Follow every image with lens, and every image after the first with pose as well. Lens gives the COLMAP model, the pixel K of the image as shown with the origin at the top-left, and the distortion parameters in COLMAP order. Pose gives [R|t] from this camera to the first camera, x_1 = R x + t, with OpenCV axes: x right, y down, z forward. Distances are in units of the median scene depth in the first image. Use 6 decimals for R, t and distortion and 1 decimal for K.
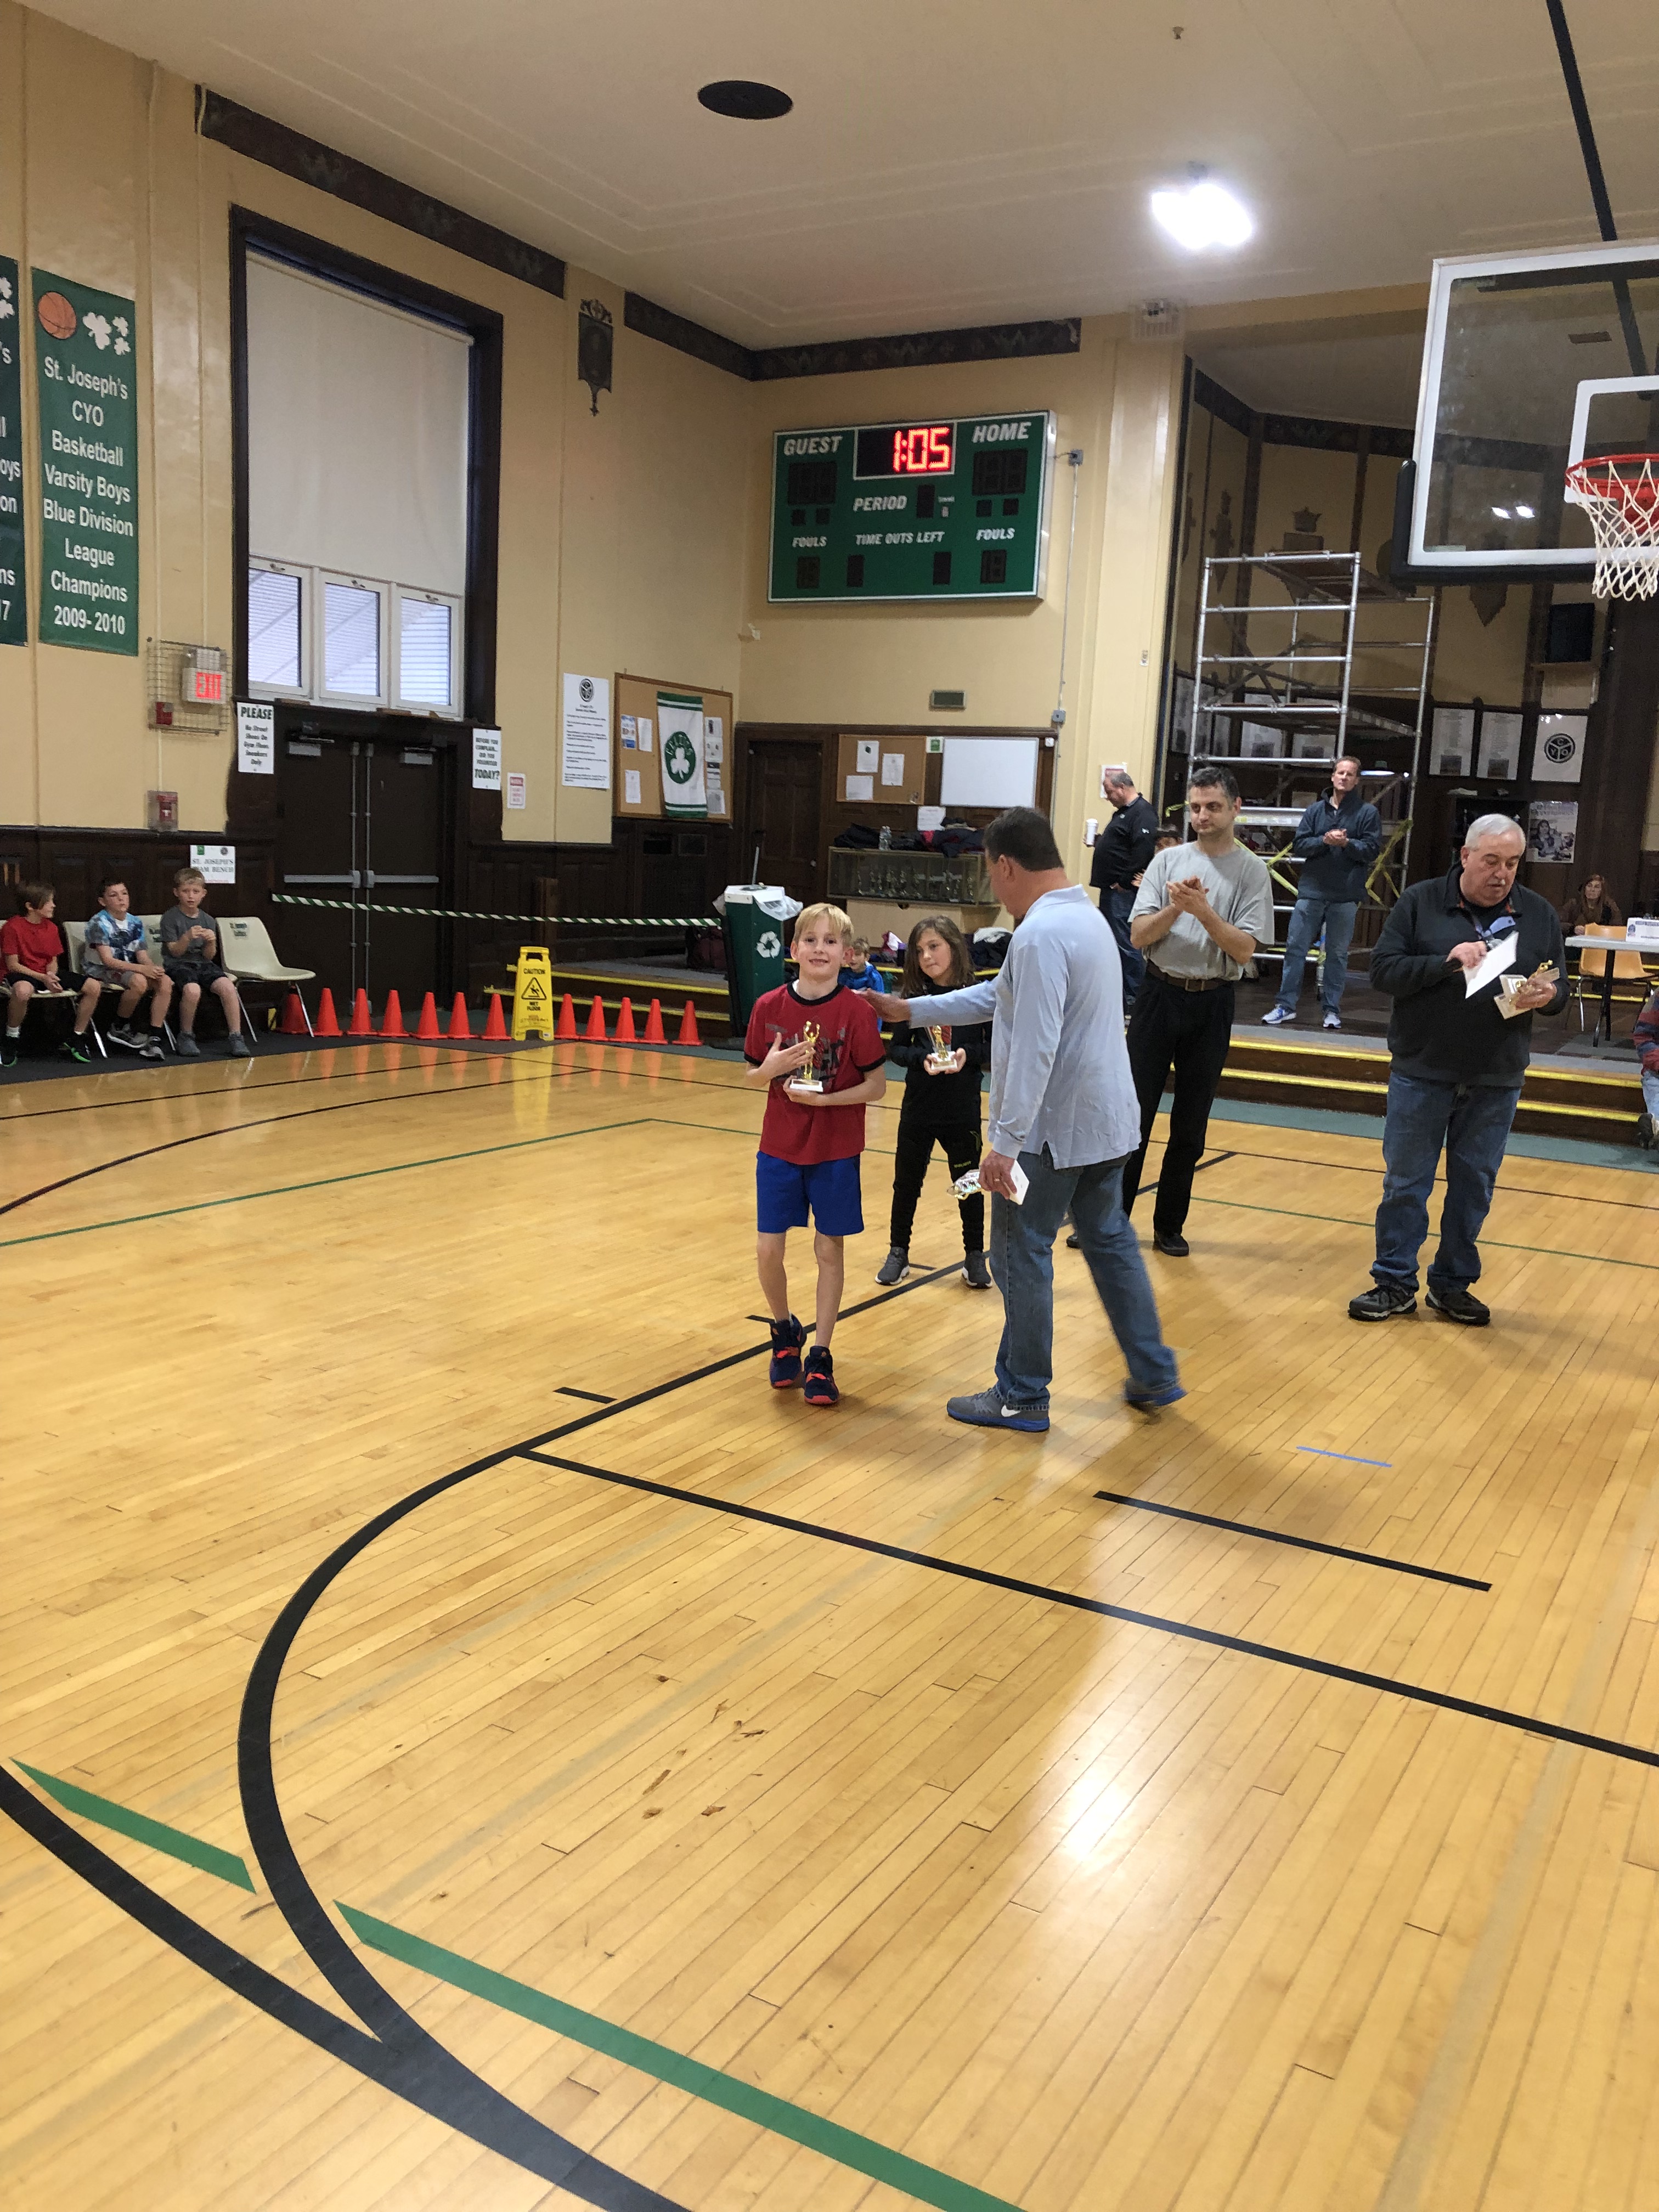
lens RADIAL K [[1794.3, 0, 829.5], [0, 1794.3, 1106.0], [0, 0, 1]] dist [0.005073, 0.038562]
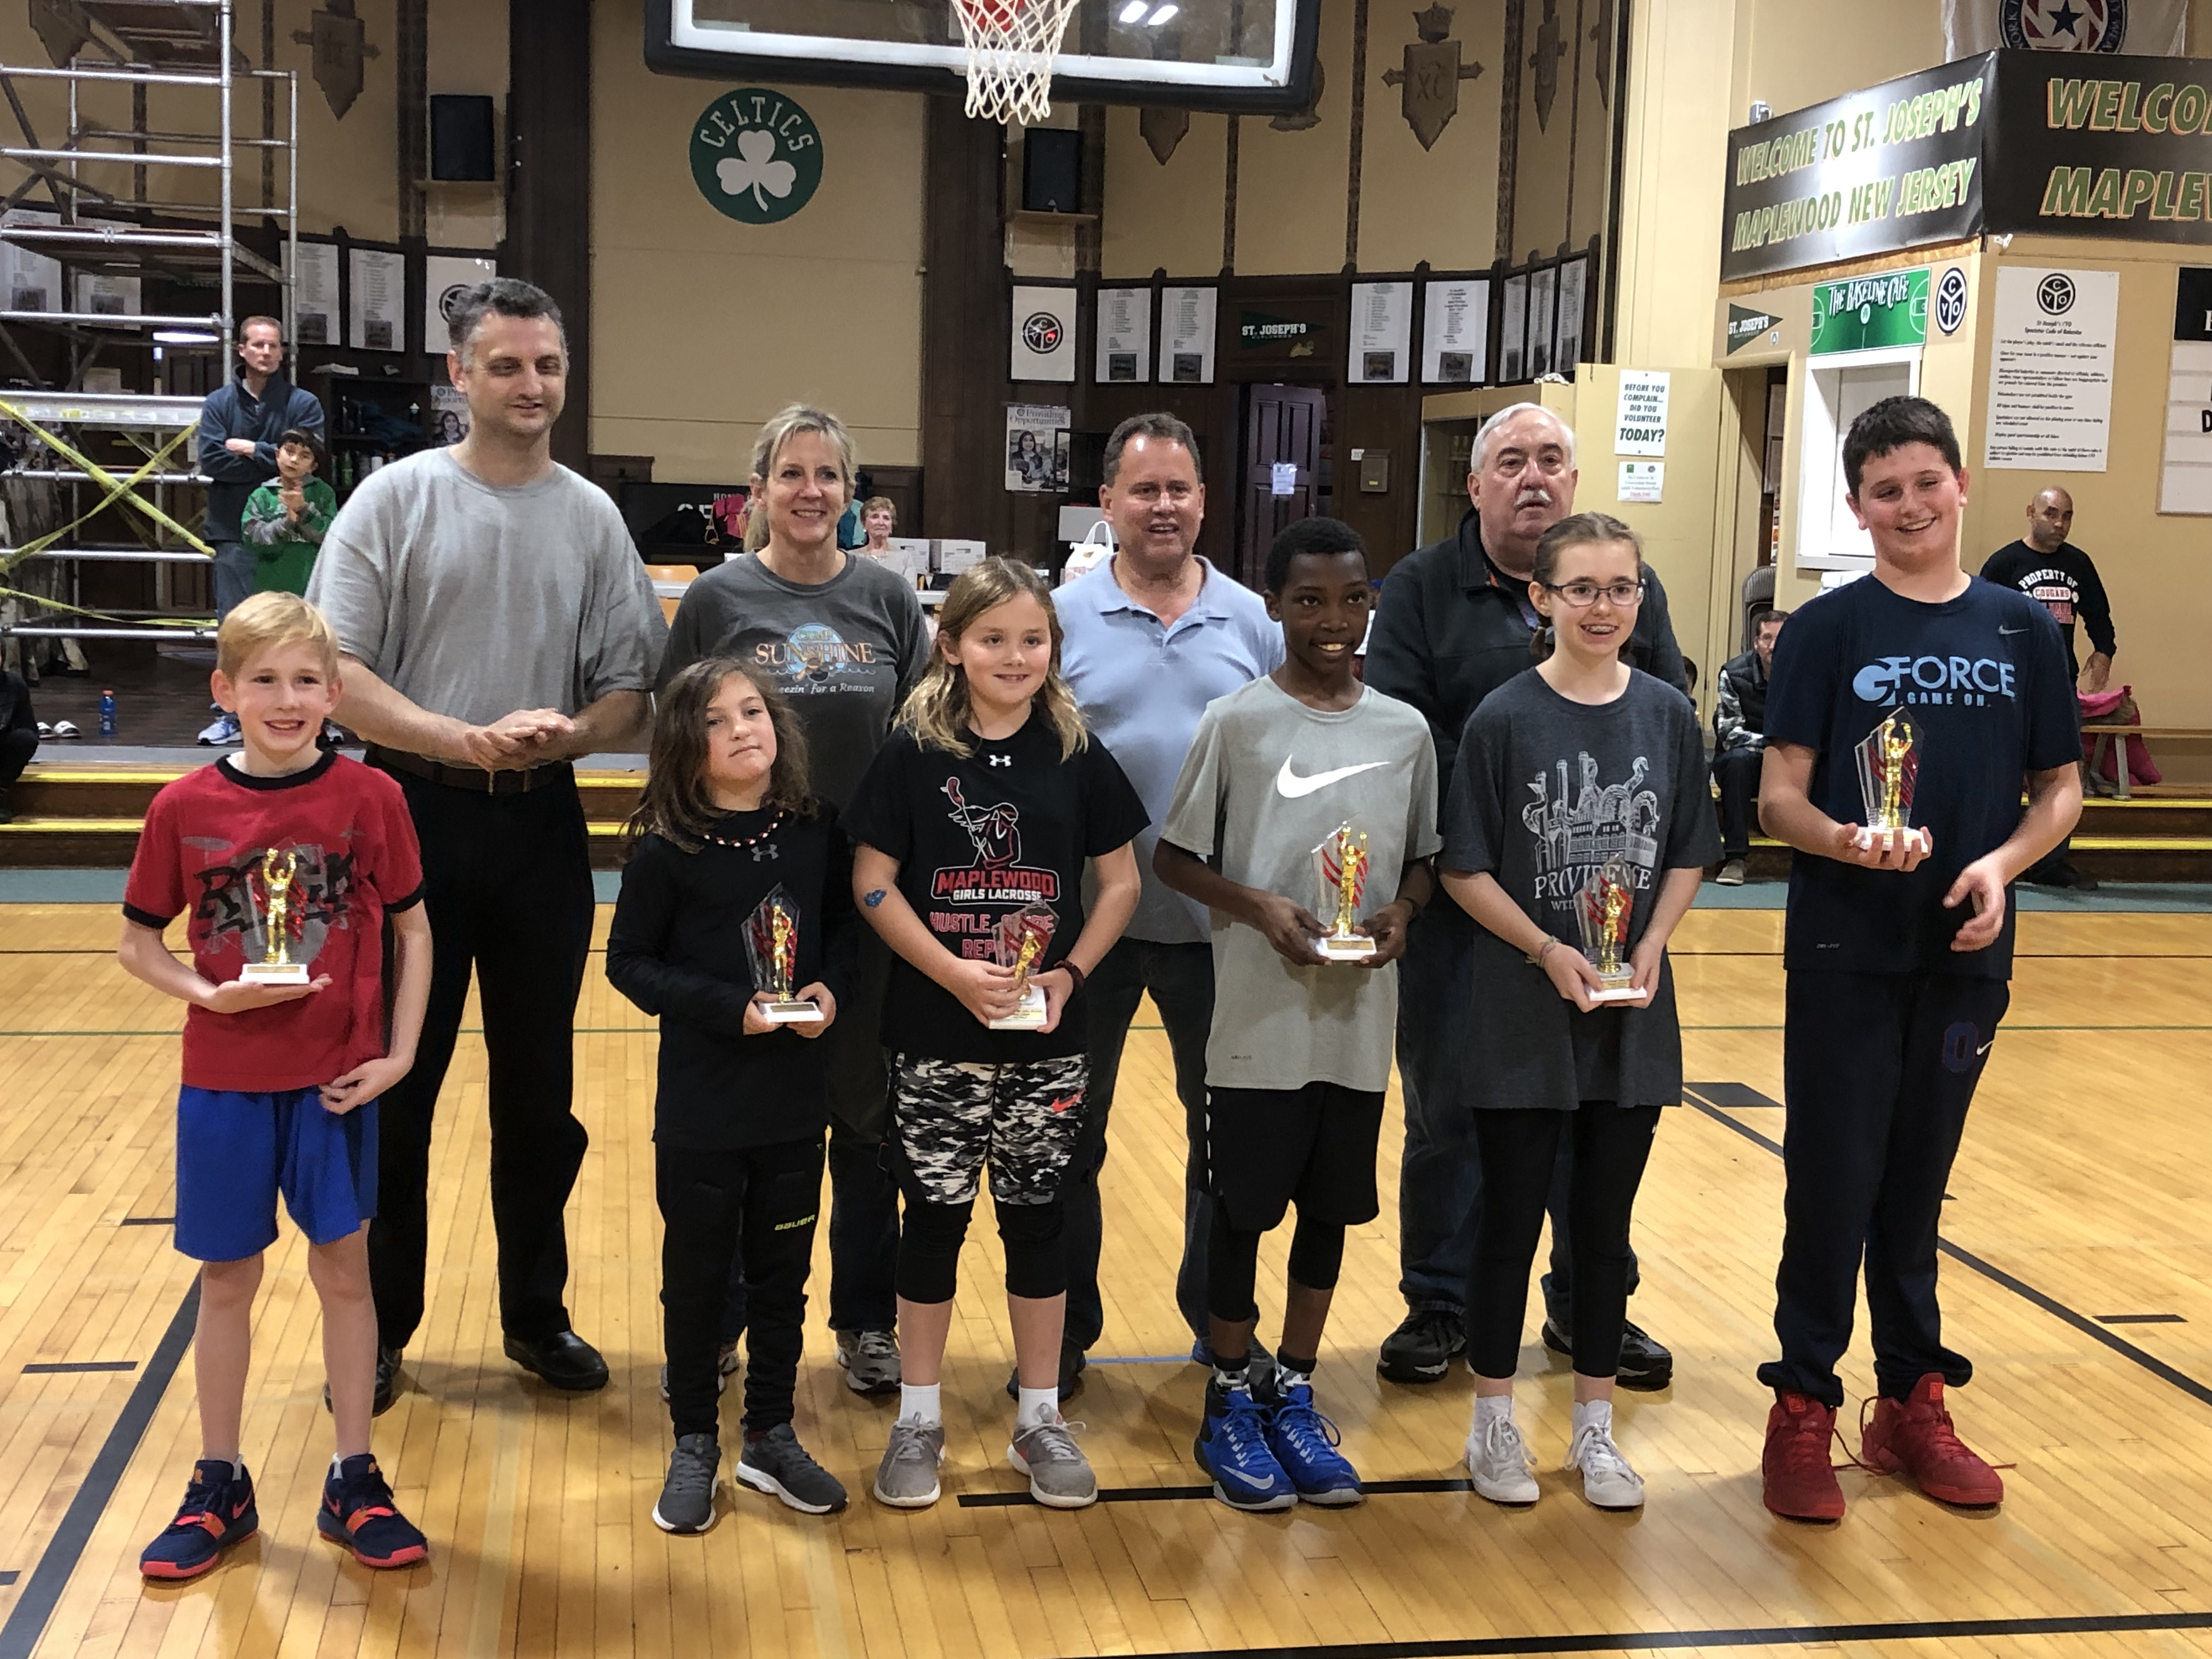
lens RADIAL K [[2710.0, 0, 1106.0], [0, 2710.0, 829.5], [0, 0, 1]] dist [0.026922, -0.015963]
pose [[0.755540, -0.108809, 0.646003, -0.142875], [0.109247, 0.993229, 0.039523, -0.021003], [-0.645929, 0.040712, 0.762311, 0.085439]]
